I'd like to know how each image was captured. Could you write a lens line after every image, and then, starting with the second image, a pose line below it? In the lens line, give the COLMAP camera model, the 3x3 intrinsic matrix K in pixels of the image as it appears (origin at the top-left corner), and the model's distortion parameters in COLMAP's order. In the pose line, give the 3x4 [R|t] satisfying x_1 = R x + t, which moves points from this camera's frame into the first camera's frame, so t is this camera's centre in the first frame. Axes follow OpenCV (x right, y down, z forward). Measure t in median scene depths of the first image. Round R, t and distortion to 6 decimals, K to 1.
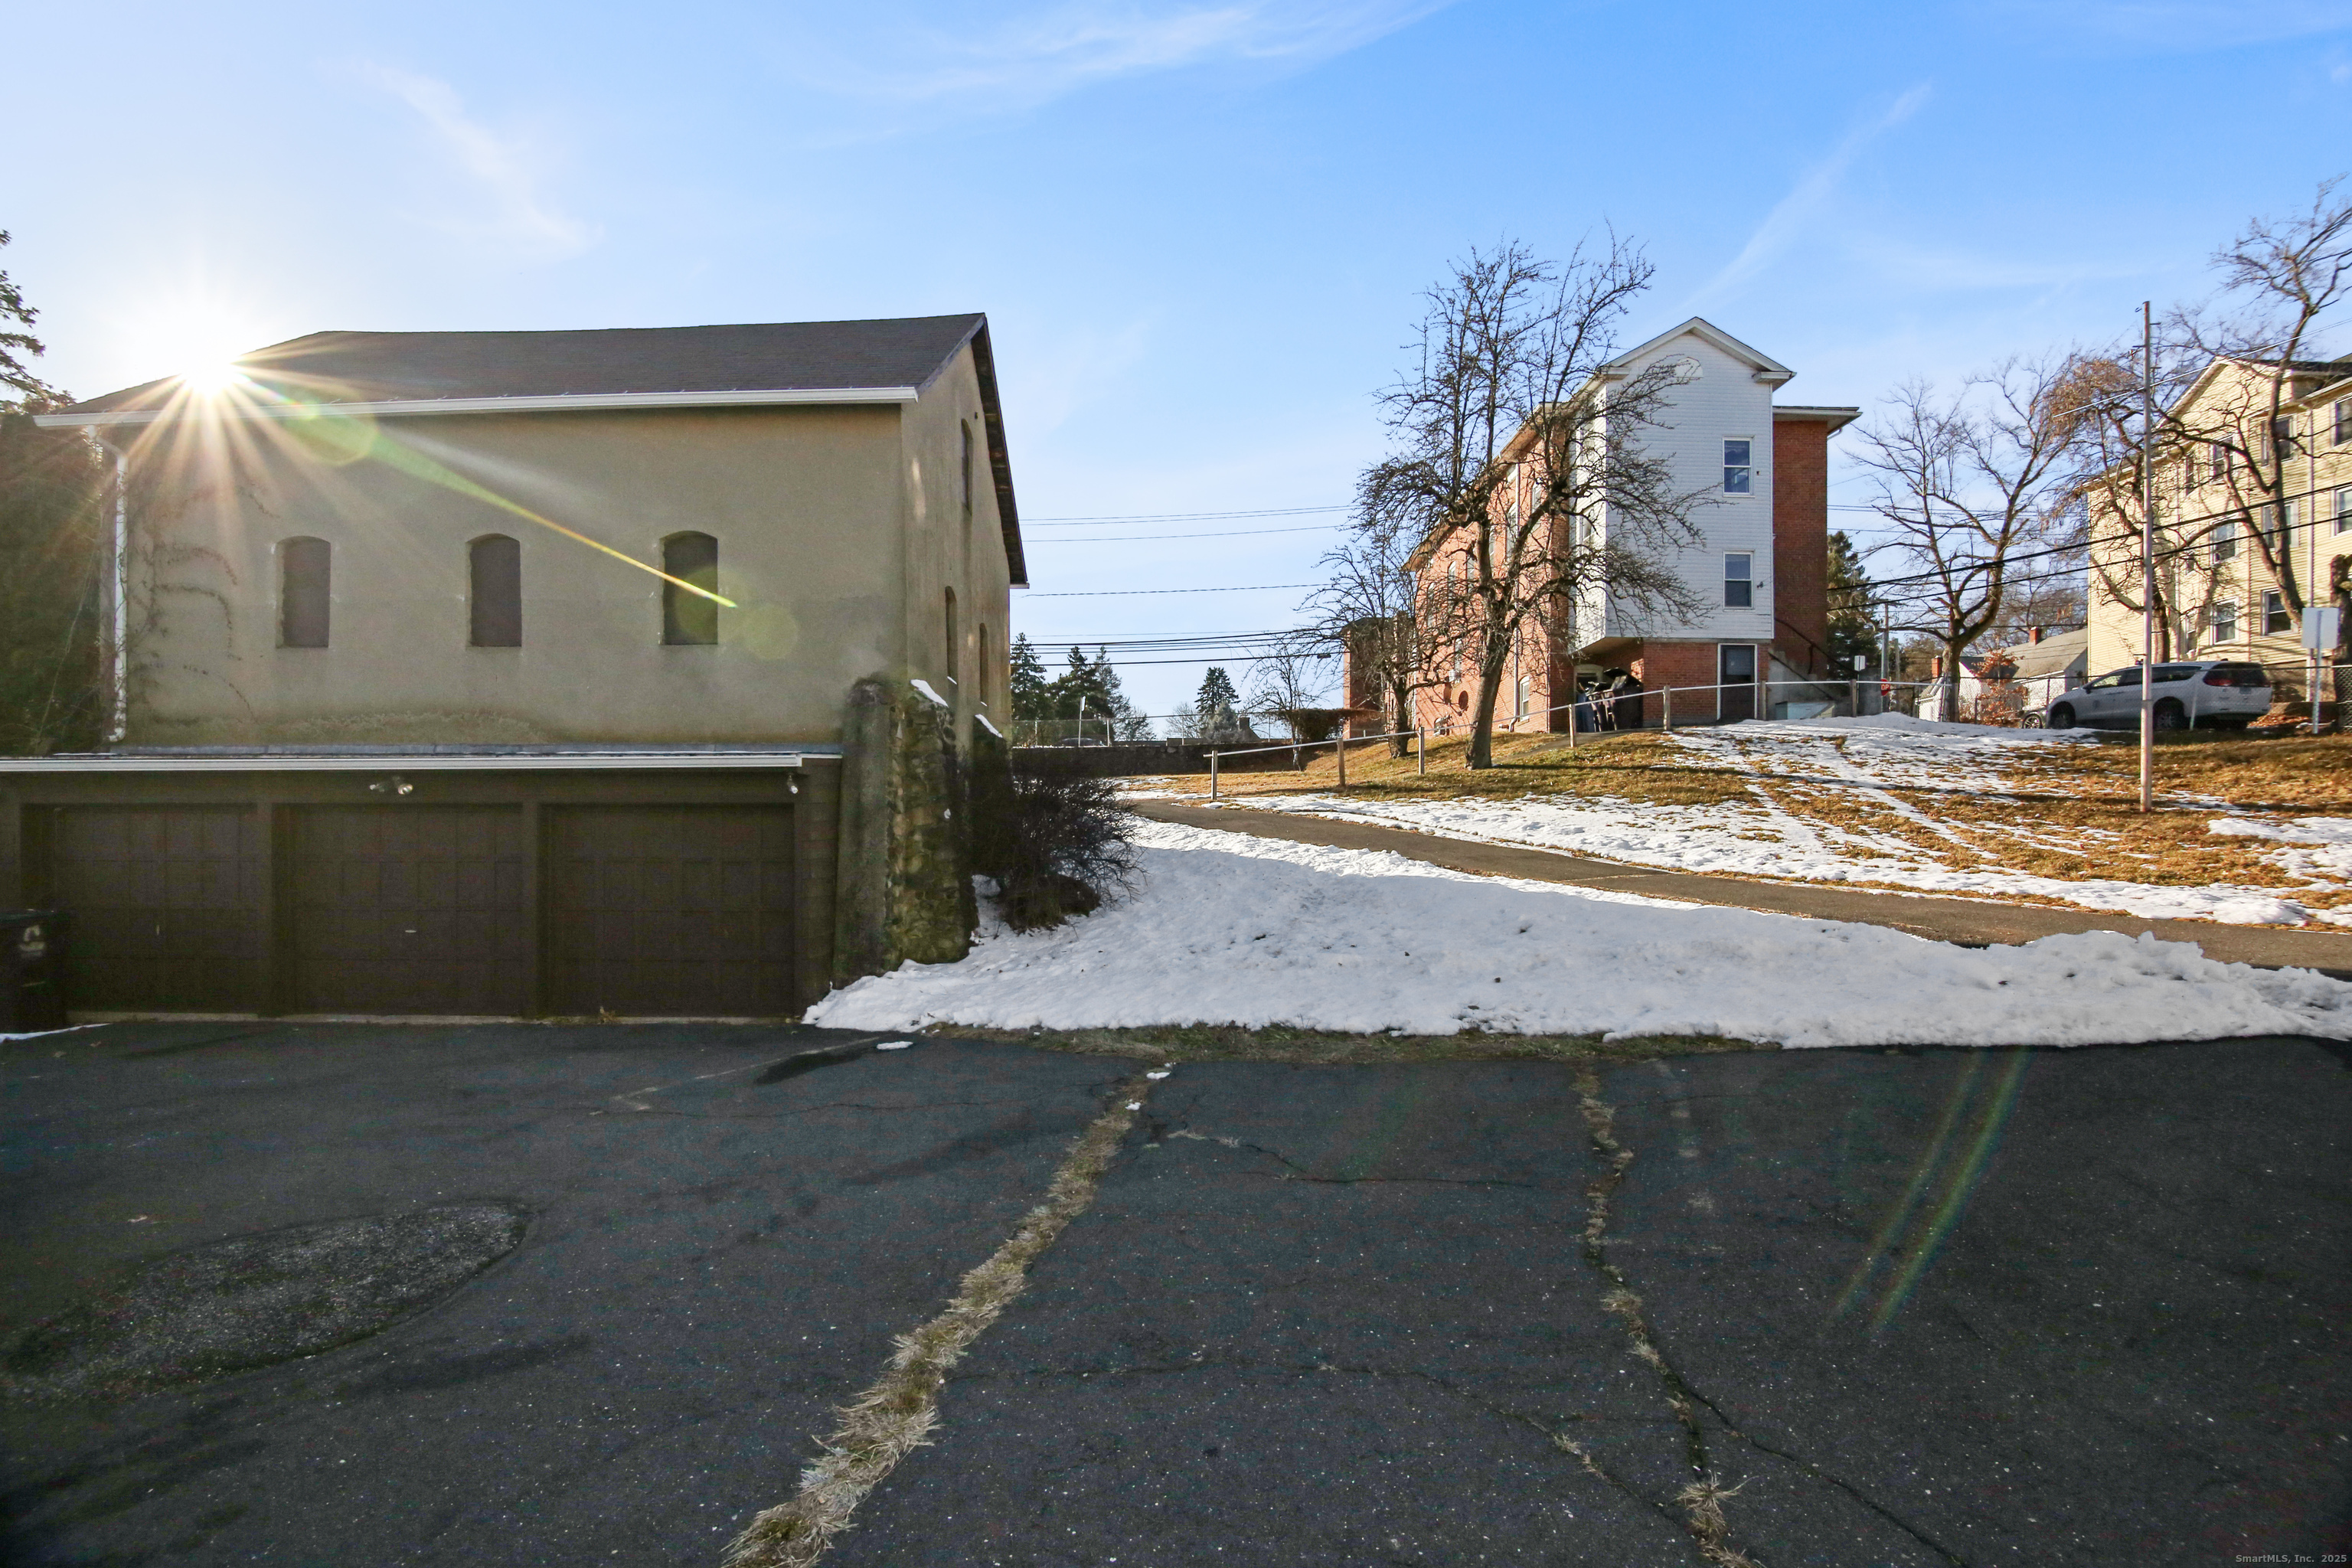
lens RADIAL K [[958.4, 0, 1176.0], [0, 958.4, 784.0], [0, 0, 1]] dist [-0.015391, -0.000414]
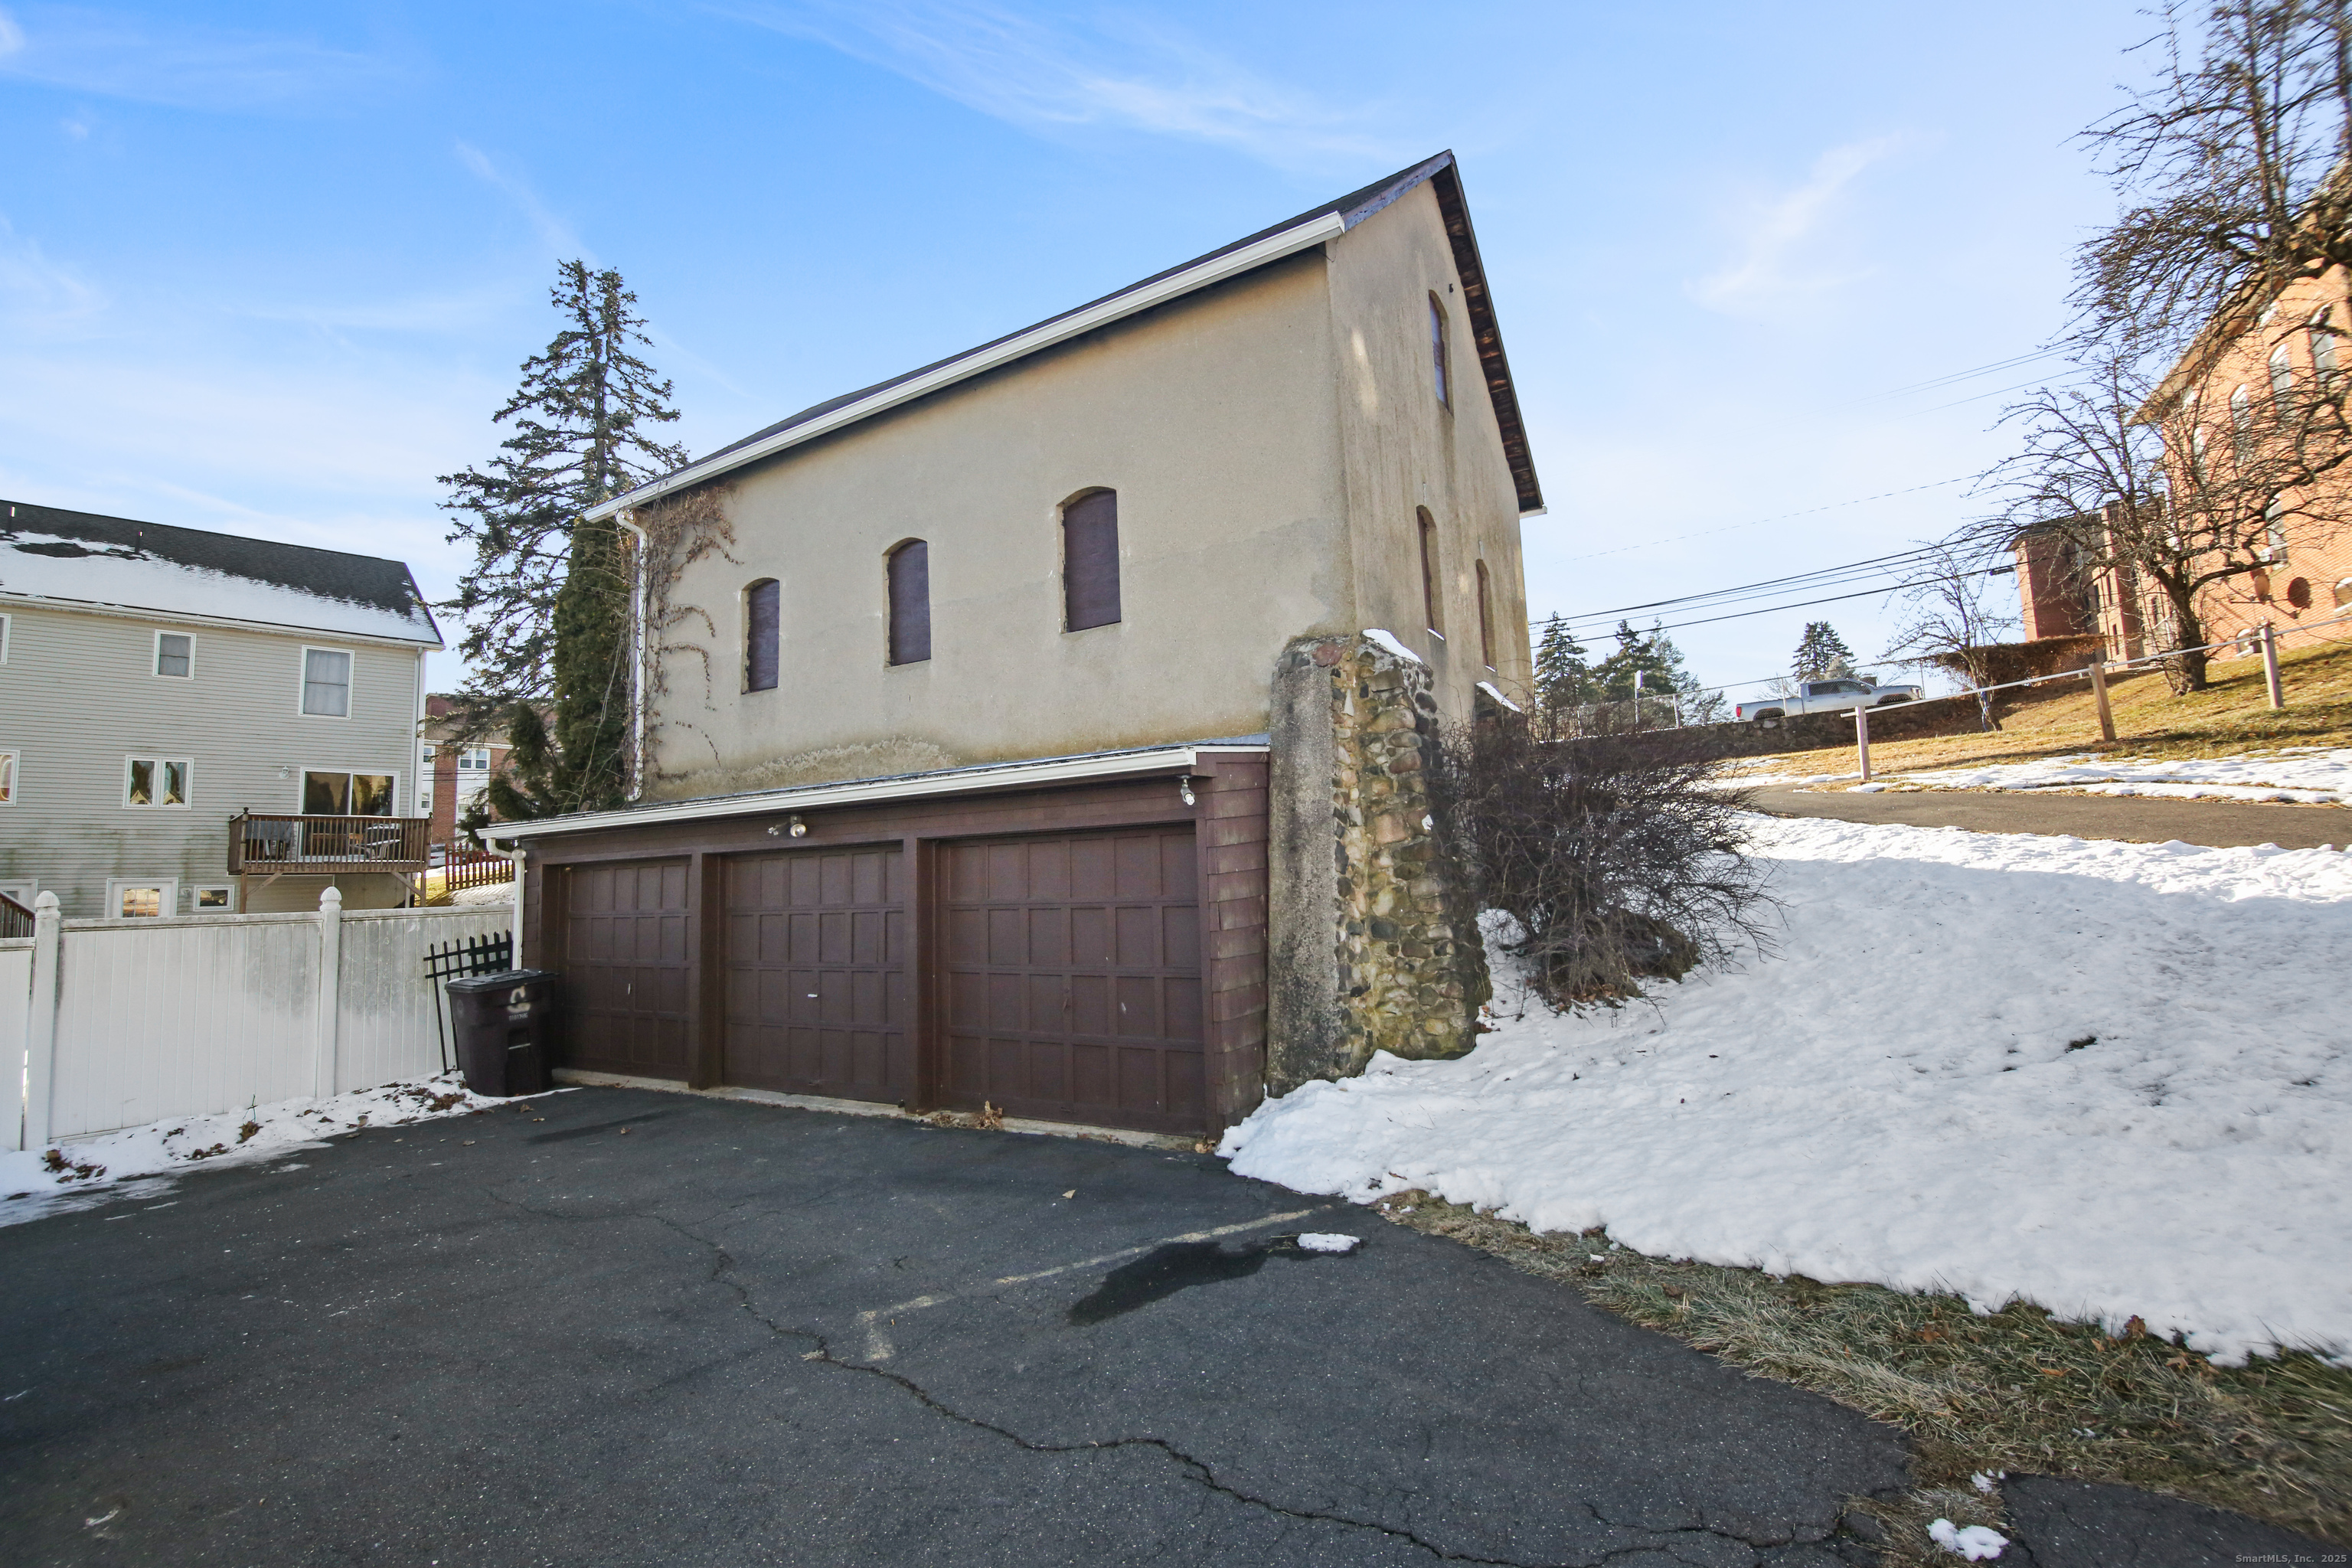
lens RADIAL K [[1048.0, 0, 1176.0], [0, 1048.0, 784.0], [0, 0, 1]] dist [0.002104, -0.015563]
pose [[0.865931, -0.076170, -0.494329, -0.032664], [0.071093, 0.997045, -0.029097, 0.013020], [0.495085, -0.009947, 0.868788, 0.288353]]
